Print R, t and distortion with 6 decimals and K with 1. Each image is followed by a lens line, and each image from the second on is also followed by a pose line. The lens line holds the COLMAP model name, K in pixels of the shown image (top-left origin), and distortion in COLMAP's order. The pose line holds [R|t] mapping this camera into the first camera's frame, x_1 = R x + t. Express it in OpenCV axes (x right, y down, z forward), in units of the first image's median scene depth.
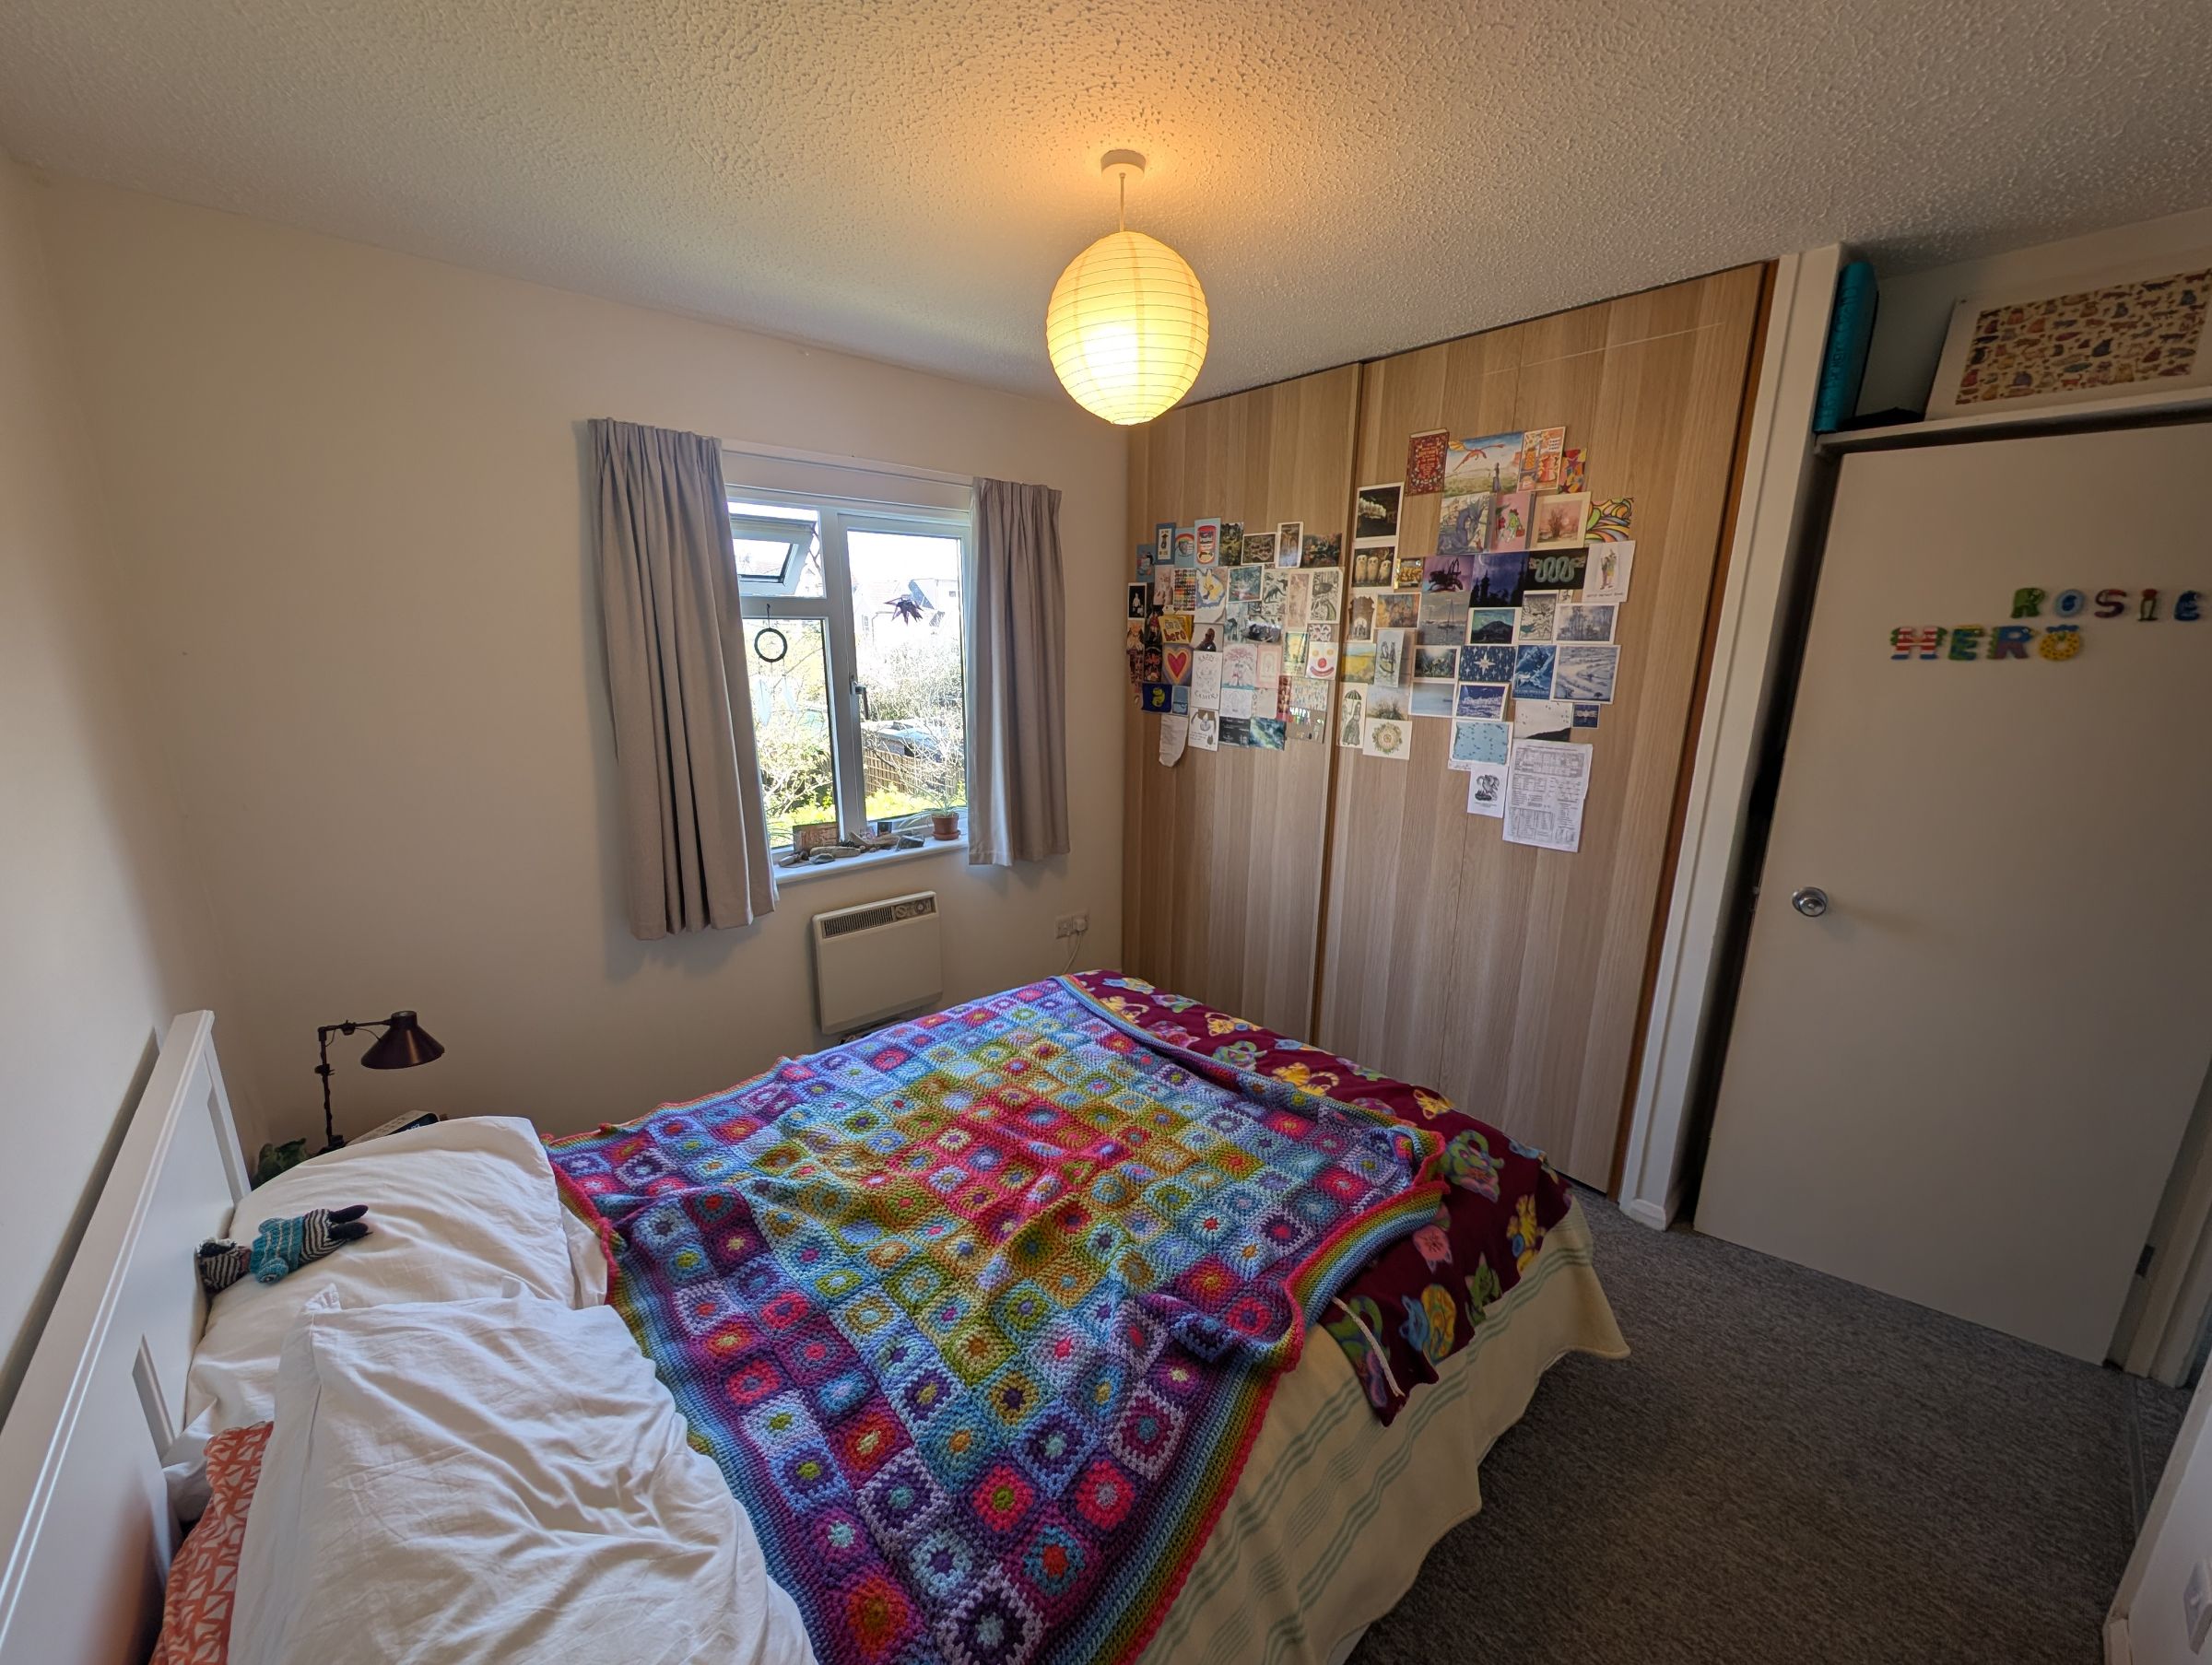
lens RADIAL K [[836.7, 0, 1109.9], [0, 836.7, 834.4], [0, 0, 1]] dist [-0.001293, -0.000024]
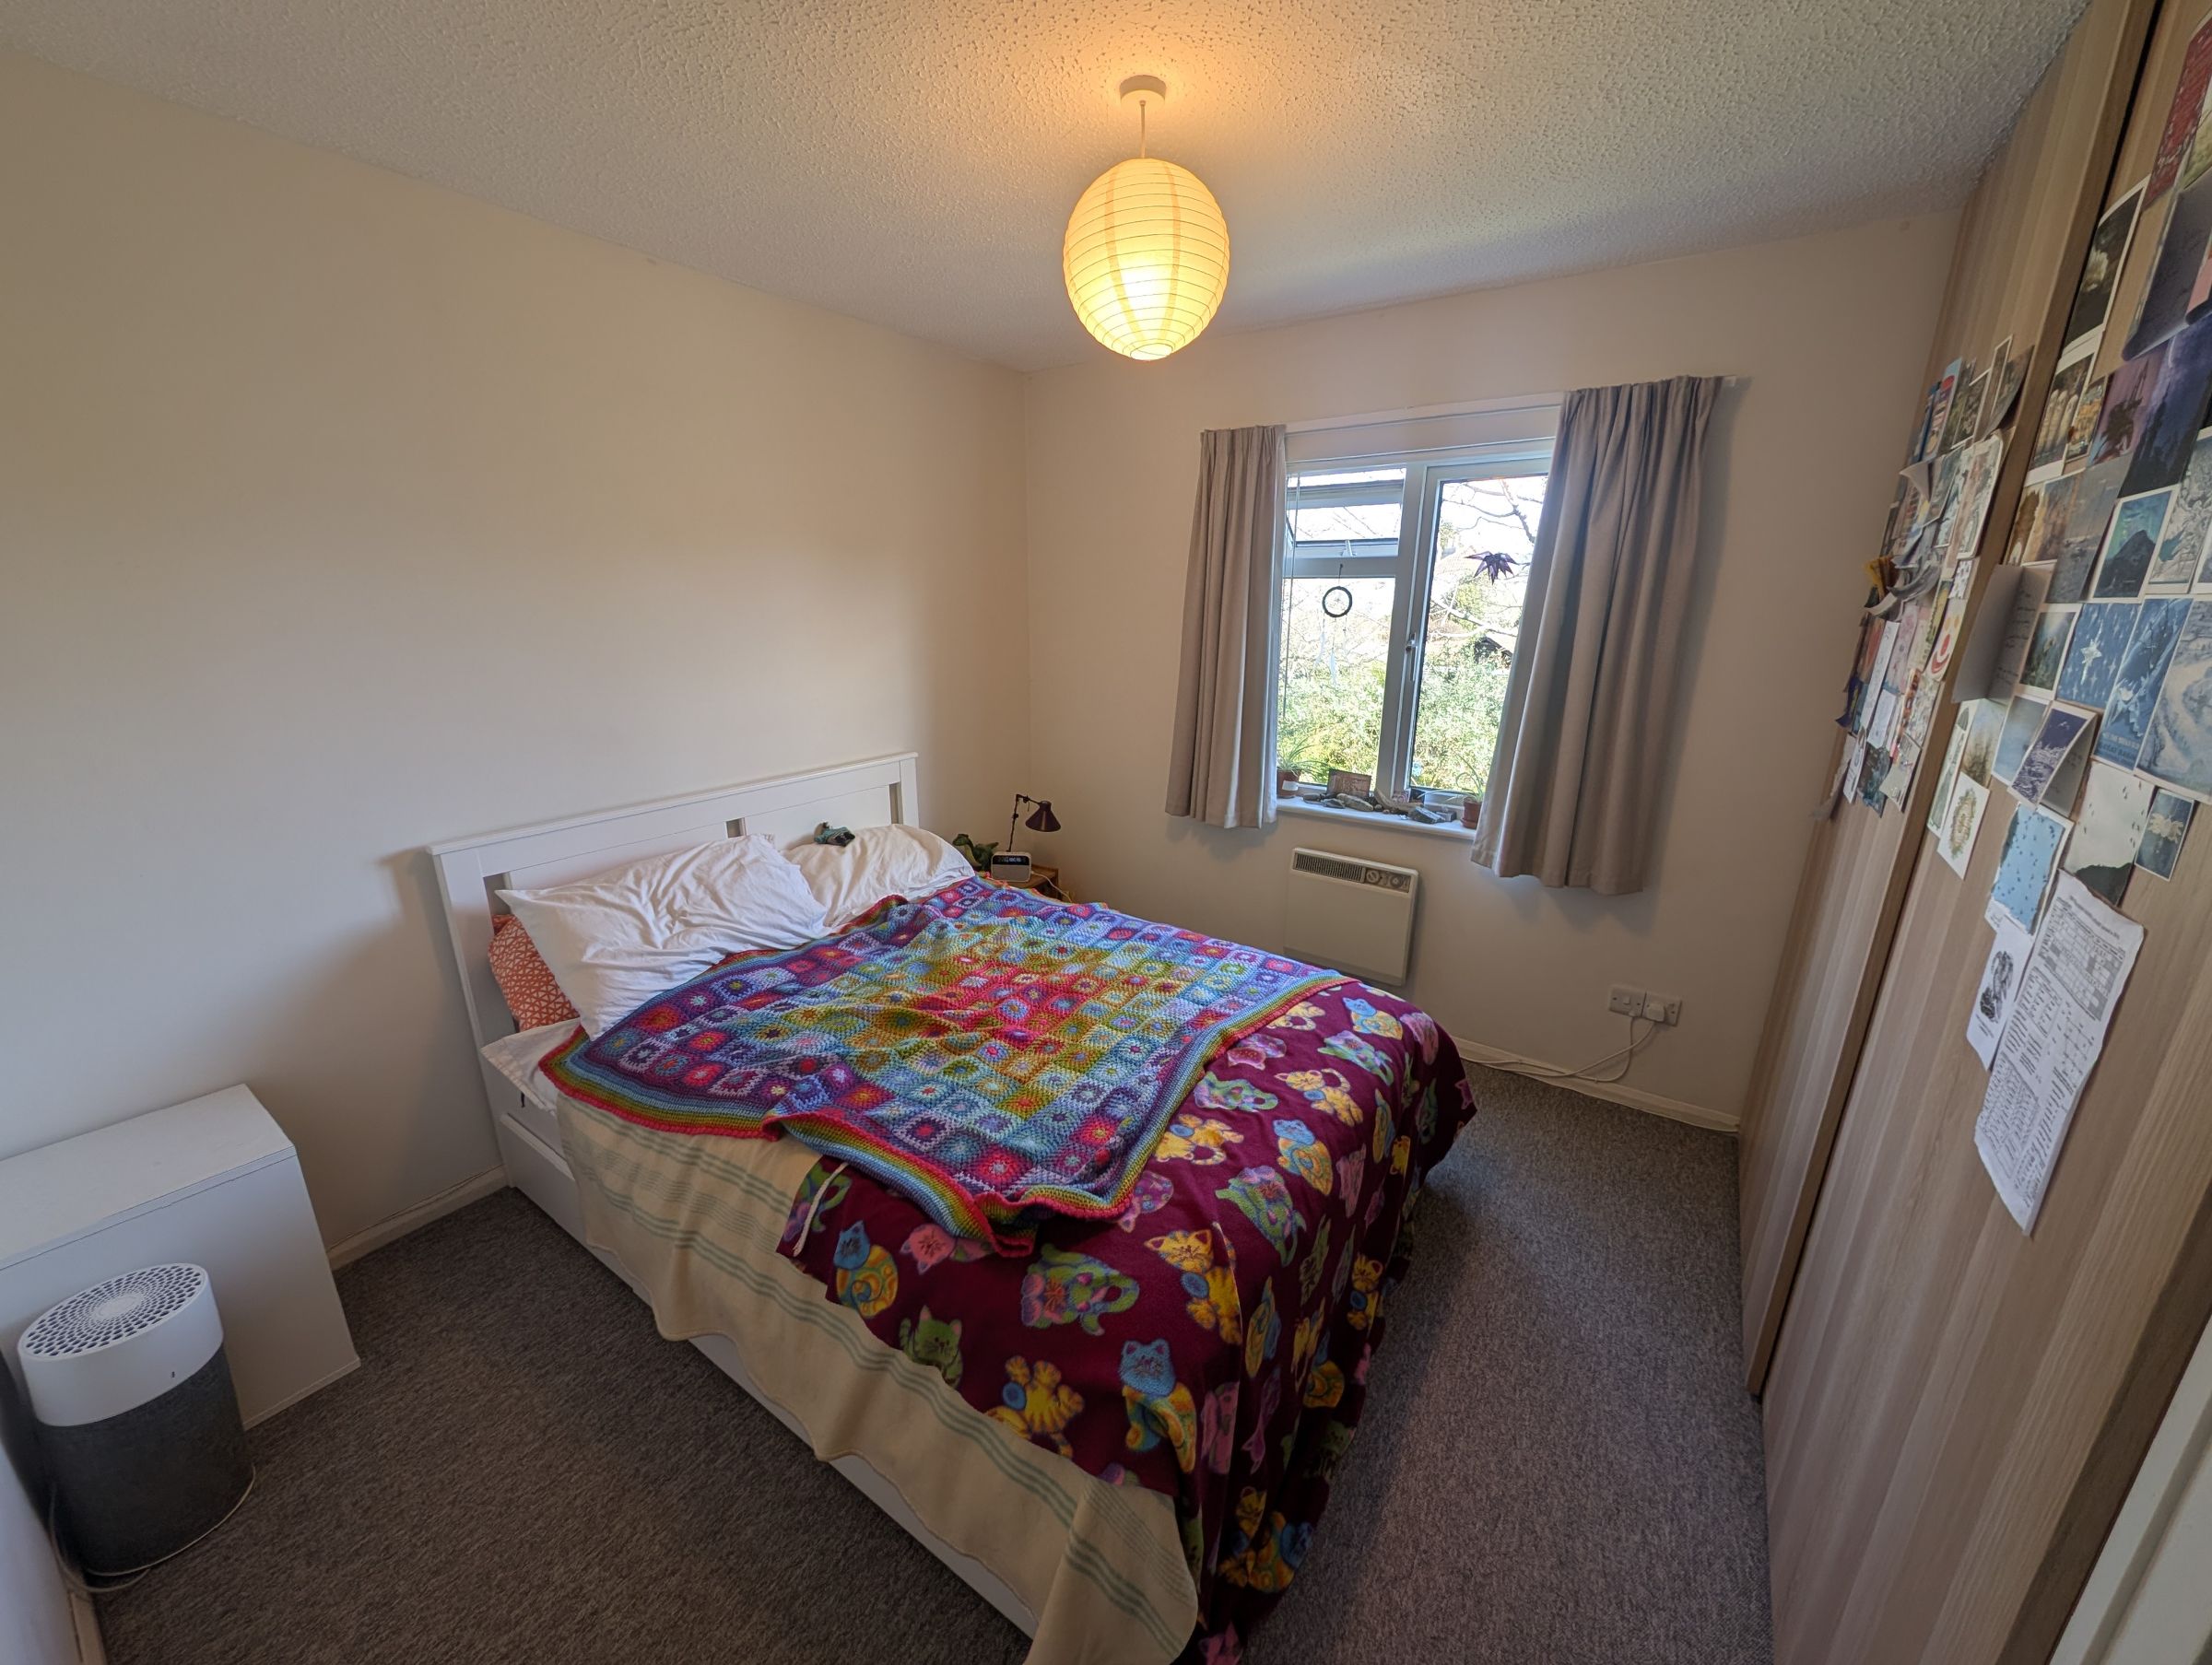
lens RADIAL K [[830.9, 0, 1111.4], [0, 830.9, 830.3], [0, 0, 1]] dist [0.014985, -0.005639]
pose [[0.226225, 0.260428, -0.938616, 0.860360], [-0.237738, 0.949218, 0.206070, -0.129244], [0.944618, 0.176527, 0.276651, 0.630093]]
